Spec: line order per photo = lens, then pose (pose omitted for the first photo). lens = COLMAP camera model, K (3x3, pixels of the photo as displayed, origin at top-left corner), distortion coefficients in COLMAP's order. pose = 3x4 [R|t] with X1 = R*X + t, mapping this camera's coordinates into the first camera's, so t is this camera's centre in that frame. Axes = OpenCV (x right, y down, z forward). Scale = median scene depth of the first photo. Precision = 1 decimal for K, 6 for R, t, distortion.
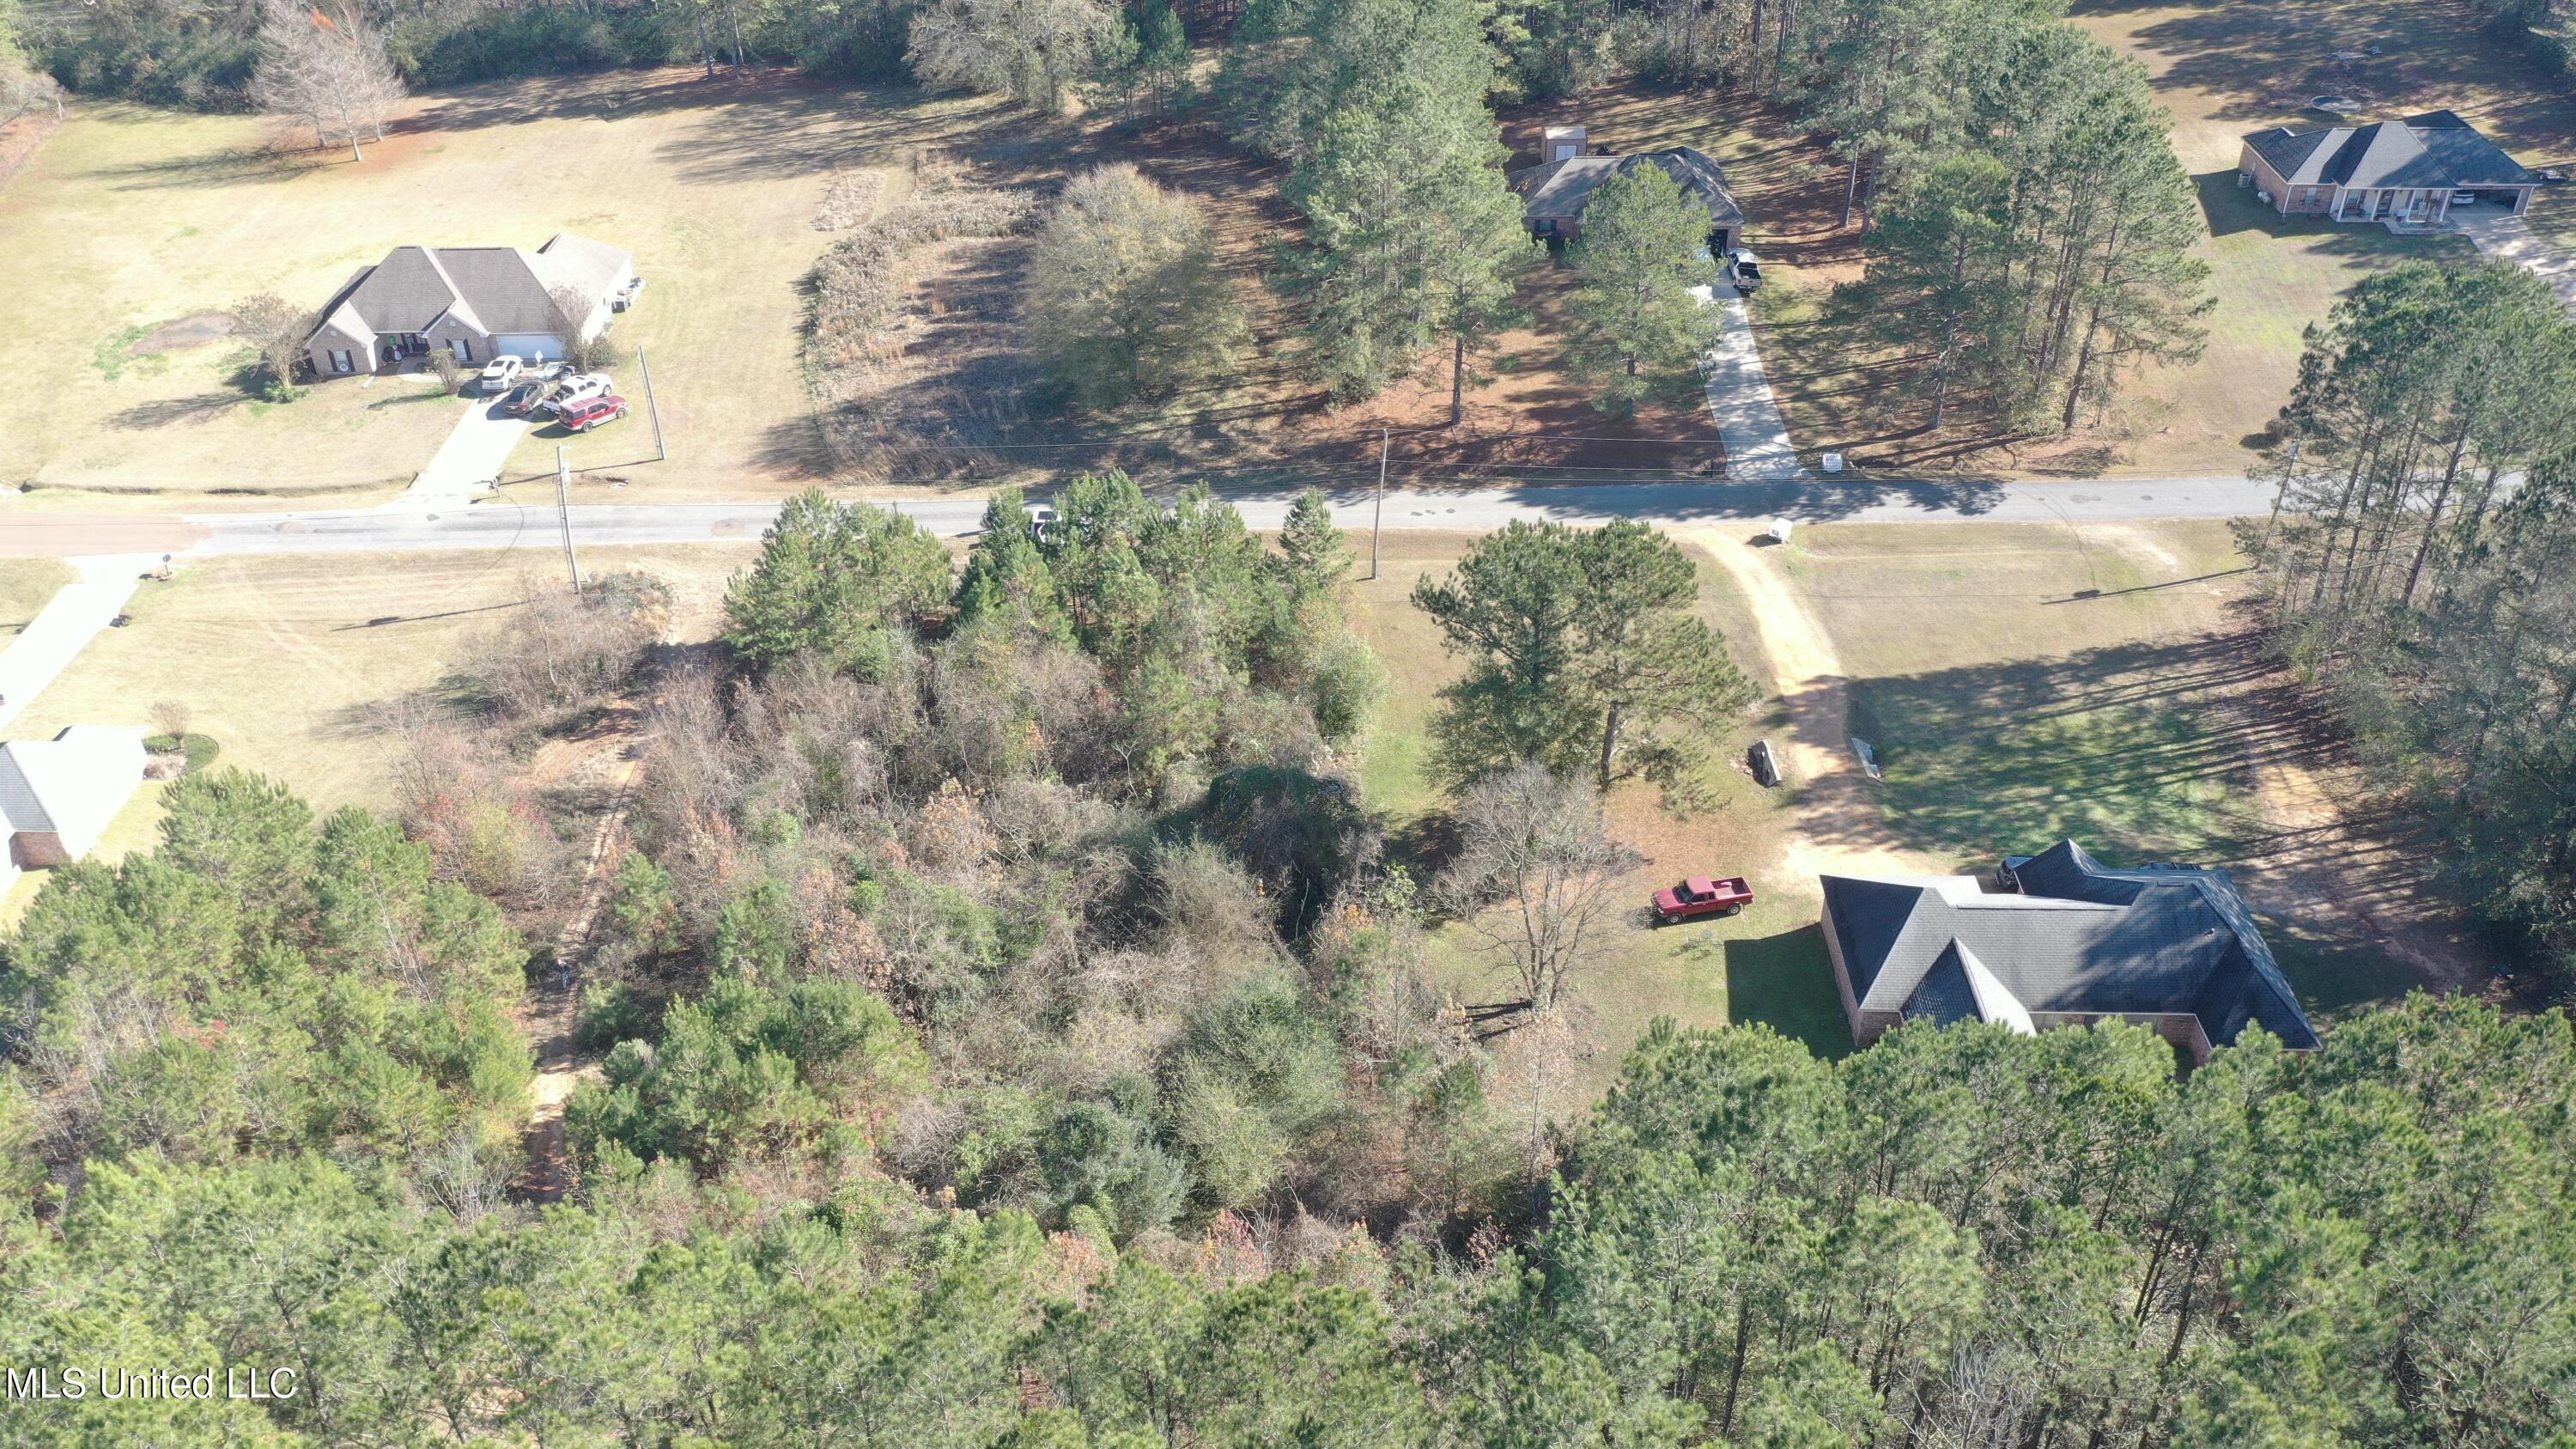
lens RADIAL K [[2022.2, 0, 1295.0], [0, 2022.2, 719.5], [0, 0, 1]] dist [-0.007162, 0.015876]
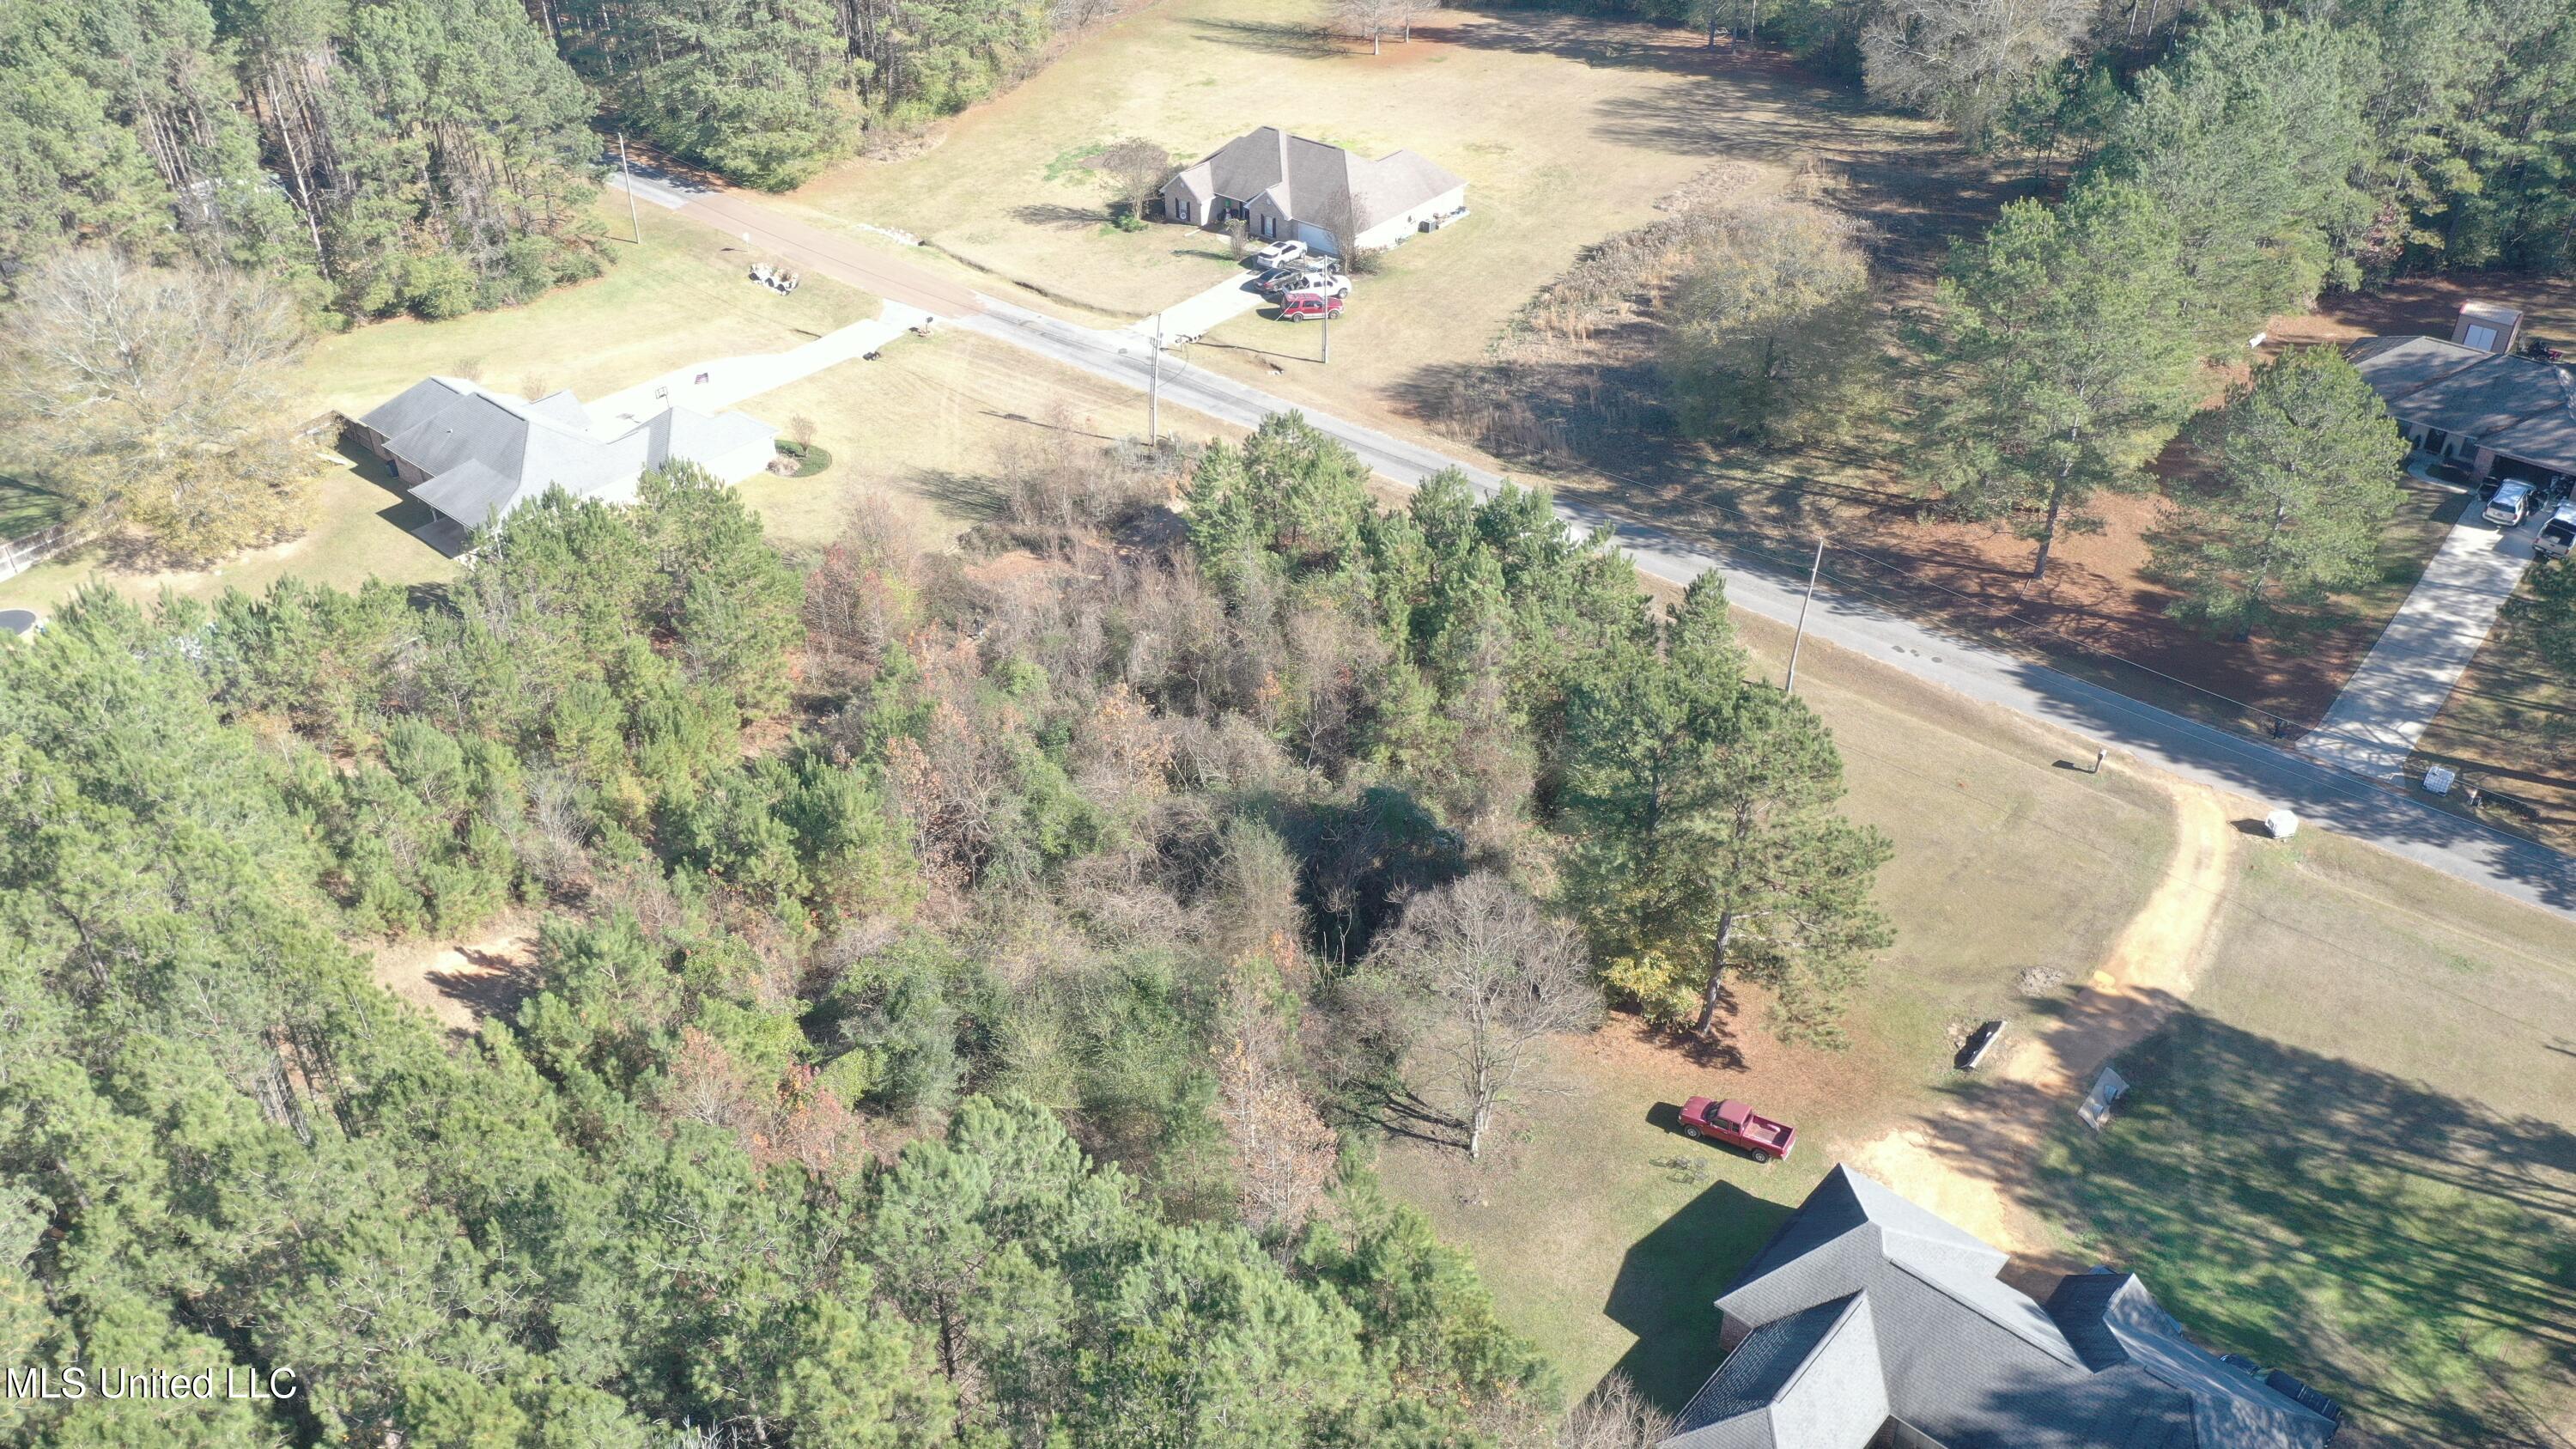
lens RADIAL K [[2022.2, 0, 1291.2], [0, 2022.2, 729.2], [0, 0, 1]] dist [-0.007162, 0.015876]
pose [[0.762020, 0.373909, -0.528695, 0.323729], [-0.365781, 0.922263, 0.125043, -0.078268], [0.534350, 0.098101, 0.839551, 0.104501]]
